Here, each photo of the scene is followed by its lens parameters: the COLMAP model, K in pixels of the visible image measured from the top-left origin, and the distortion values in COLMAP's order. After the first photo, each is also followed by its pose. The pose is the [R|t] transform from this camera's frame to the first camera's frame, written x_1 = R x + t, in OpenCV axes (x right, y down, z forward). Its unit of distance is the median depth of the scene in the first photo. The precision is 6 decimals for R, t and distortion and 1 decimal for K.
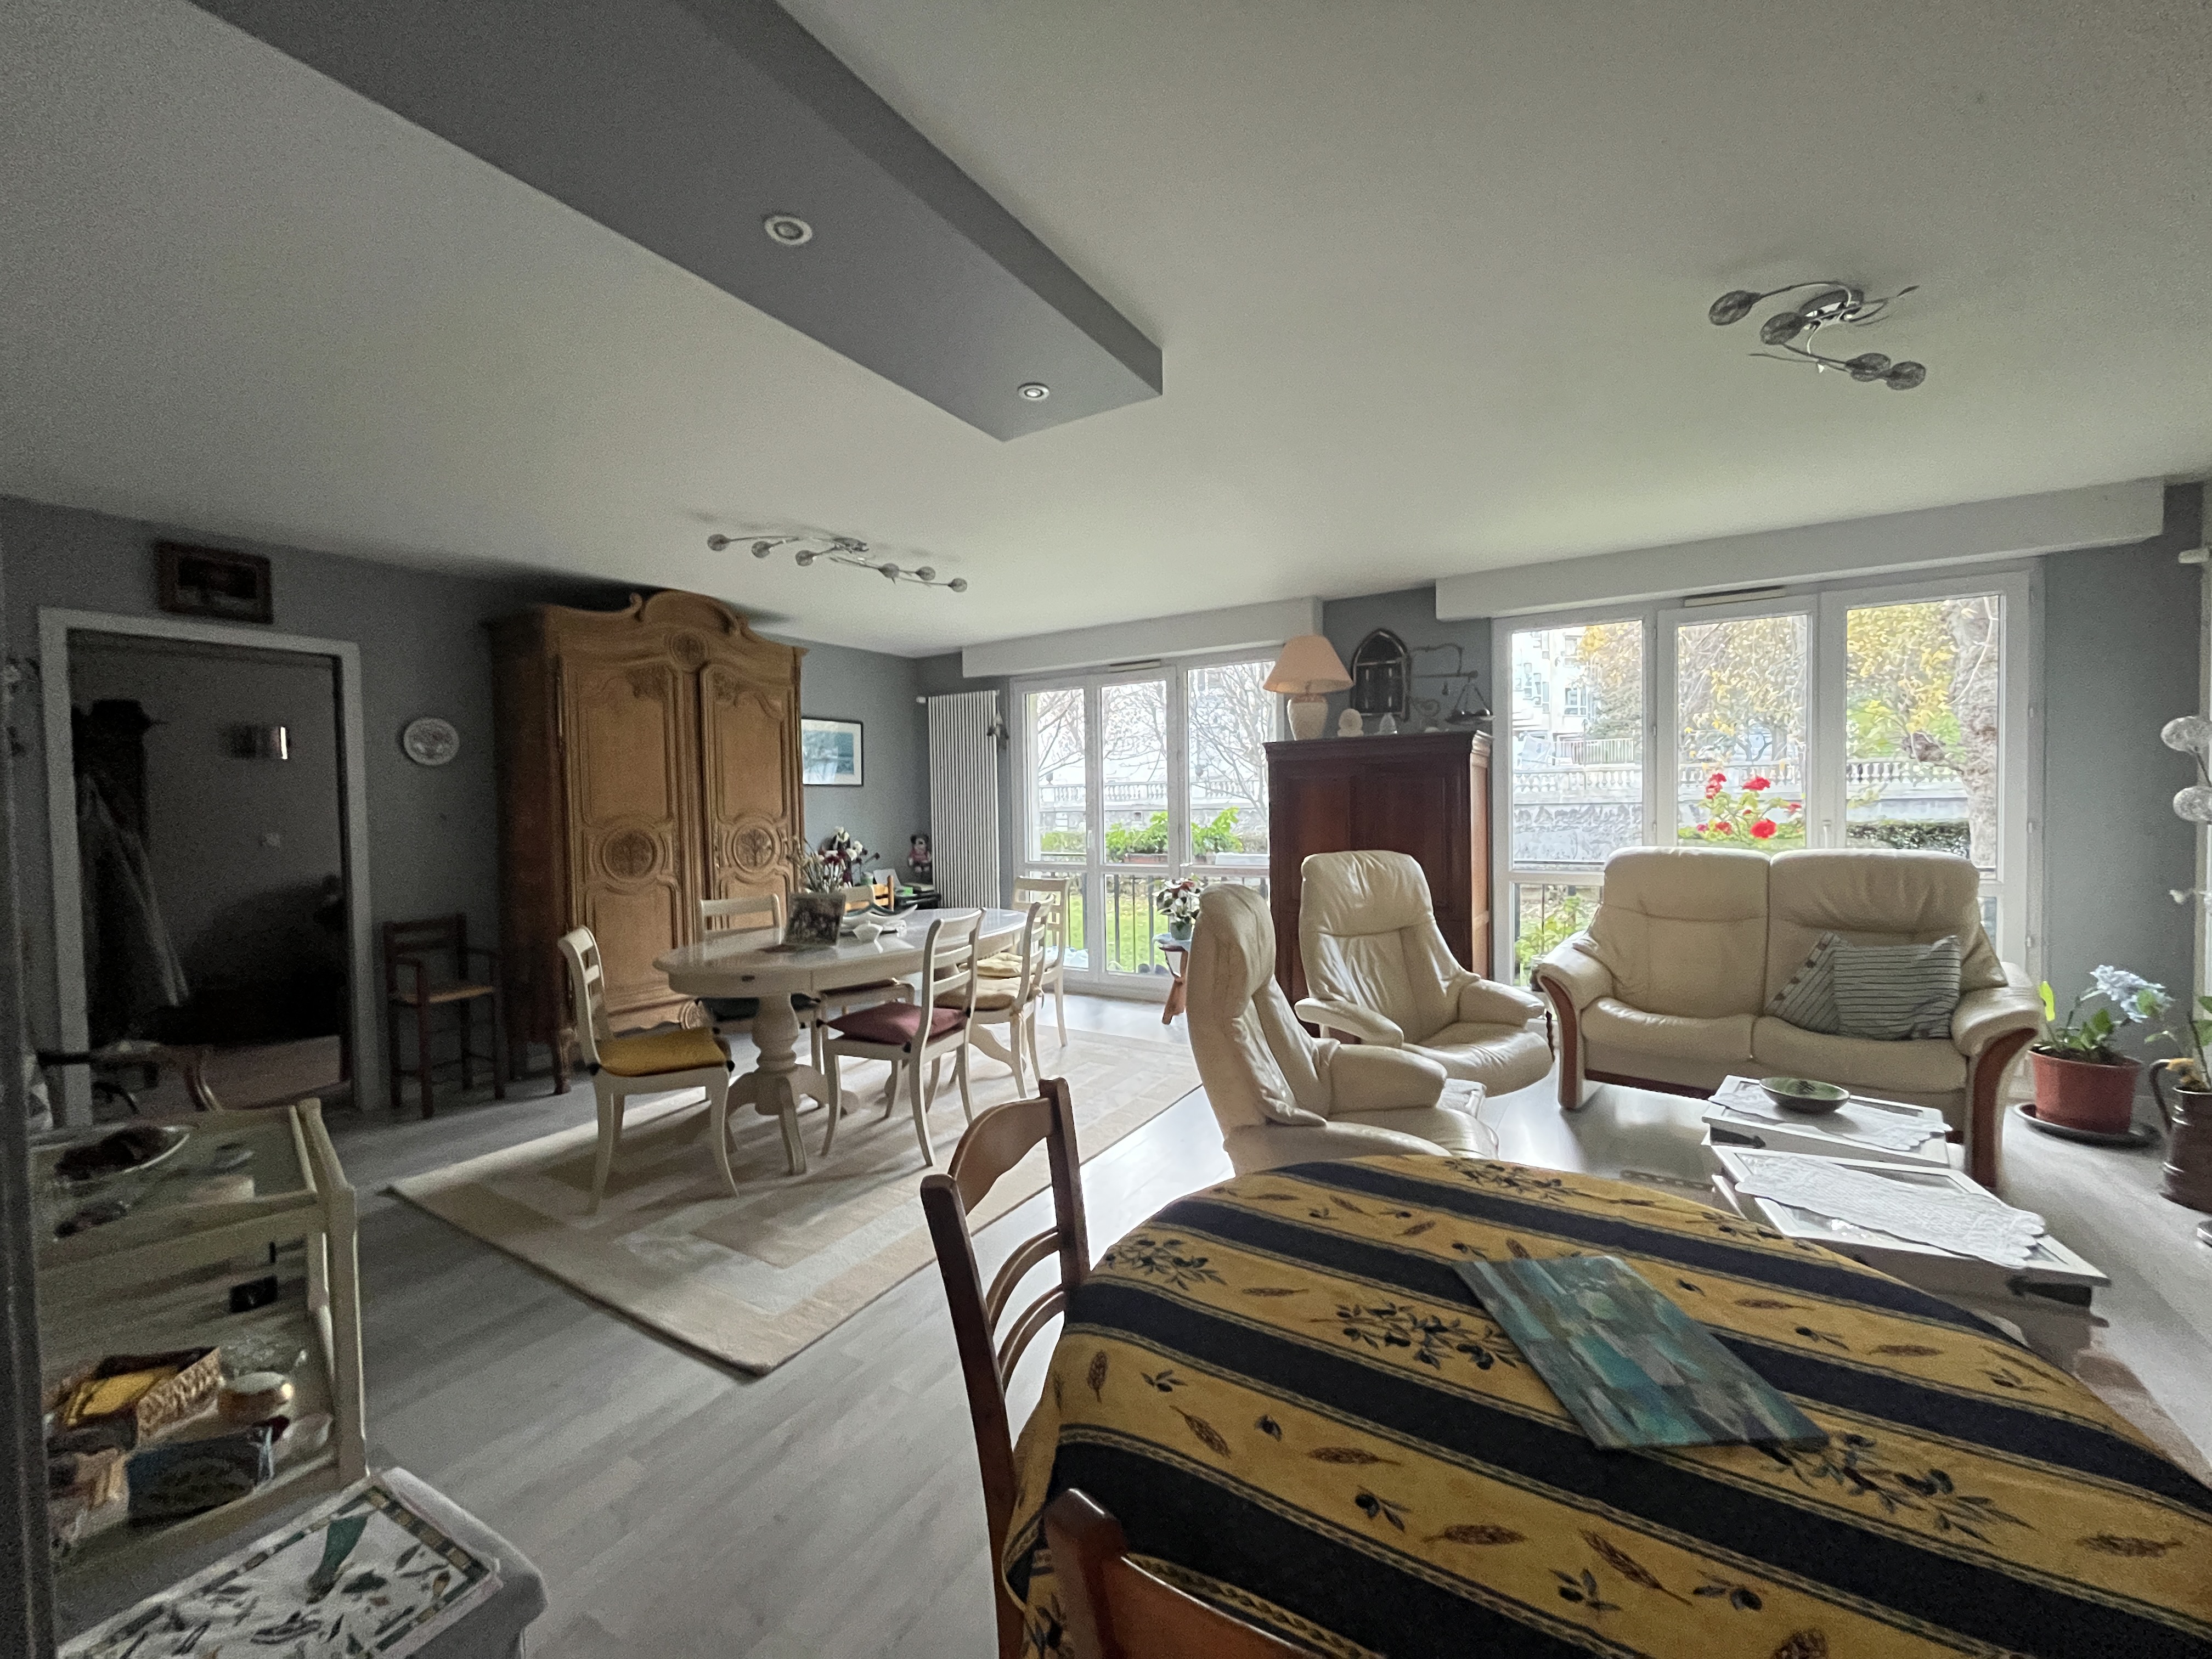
lens RADIAL K [[897.7, 0, 1103.6], [0, 897.7, 832.1], [0, 0, 1]] dist [0.002015, 0.000072]
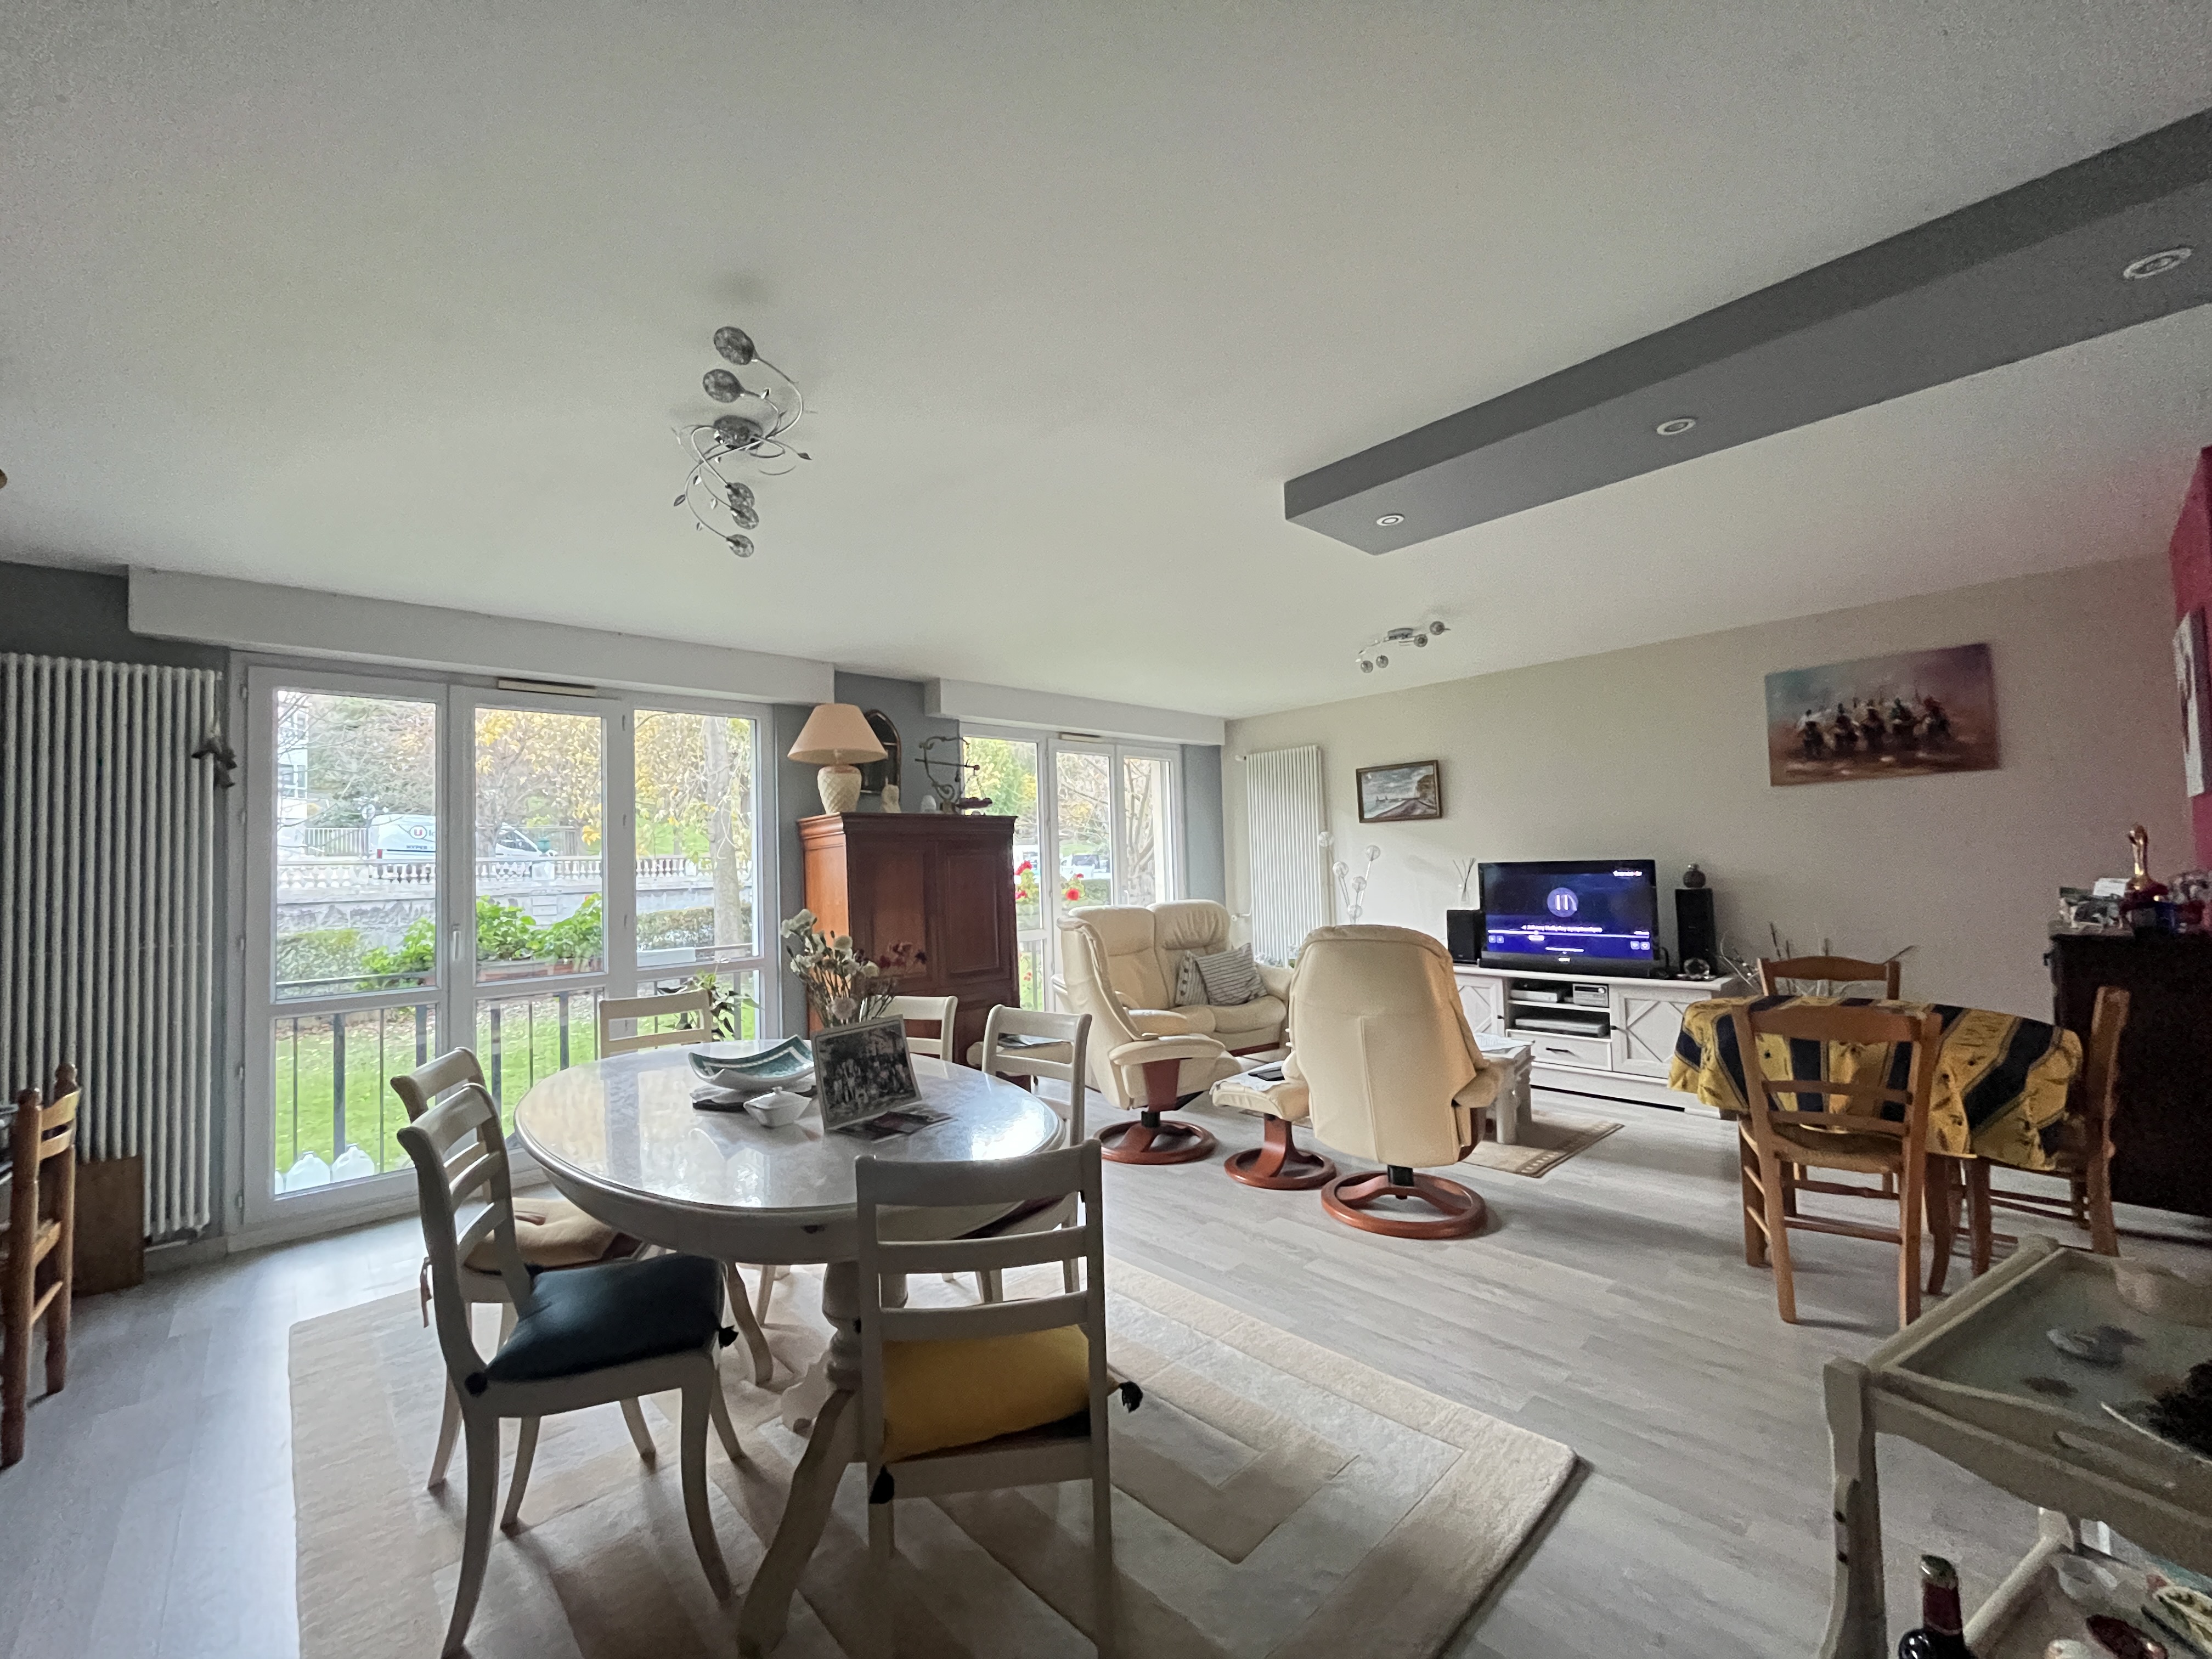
lens RADIAL K [[897.7, 0, 1107.5], [0, 897.7, 830.8], [0, 0, 1]] dist [0.002015, 0.000072]
pose [[0.271926, 0.048375, 0.961102, -0.489961], [0.057289, 0.996151, -0.066348, -0.004532], [-0.960611, 0.073103, 0.268108, 0.397102]]
